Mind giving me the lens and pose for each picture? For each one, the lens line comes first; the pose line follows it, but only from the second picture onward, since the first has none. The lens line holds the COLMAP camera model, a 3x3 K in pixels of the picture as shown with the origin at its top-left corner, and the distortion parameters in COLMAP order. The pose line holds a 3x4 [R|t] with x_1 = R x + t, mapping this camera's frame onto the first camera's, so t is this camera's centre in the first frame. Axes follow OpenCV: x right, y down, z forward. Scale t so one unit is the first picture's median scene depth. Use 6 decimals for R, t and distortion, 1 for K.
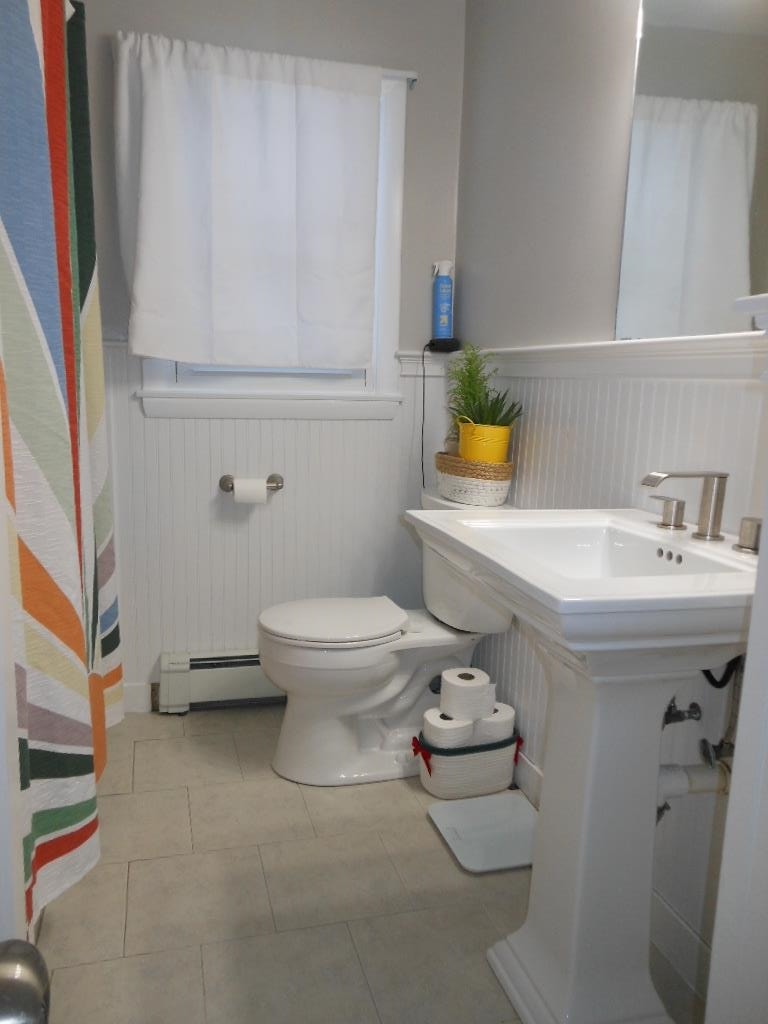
lens RADIAL K [[746.8, 0, 381.0], [0, 746.8, 518.8], [0, 0, 1]] dist [-0.004508, -0.008254]
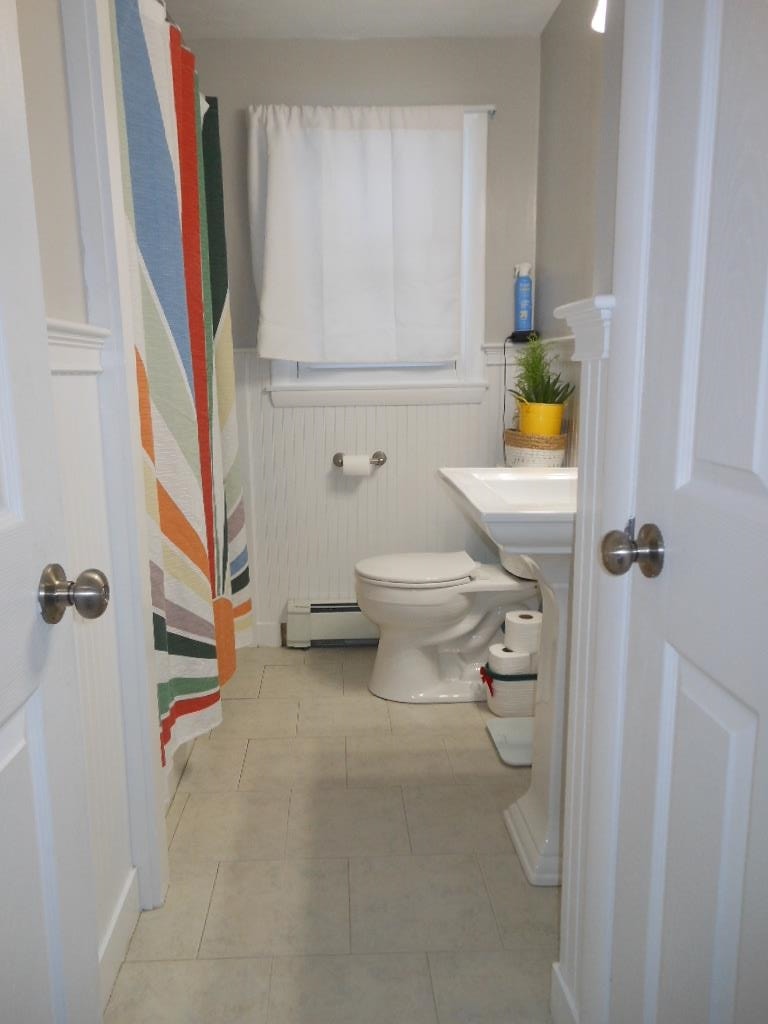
lens RADIAL K [[737.1, 0, 384.5], [0, 737.1, 510.8], [0, 0, 1]] dist [-0.033559, -0.000774]
pose [[0.977277, -0.003456, -0.211940, 0.134373], [0.003598, 0.999993, 0.000283, 0.039451], [0.211938, -0.001039, 0.977283, -0.173985]]
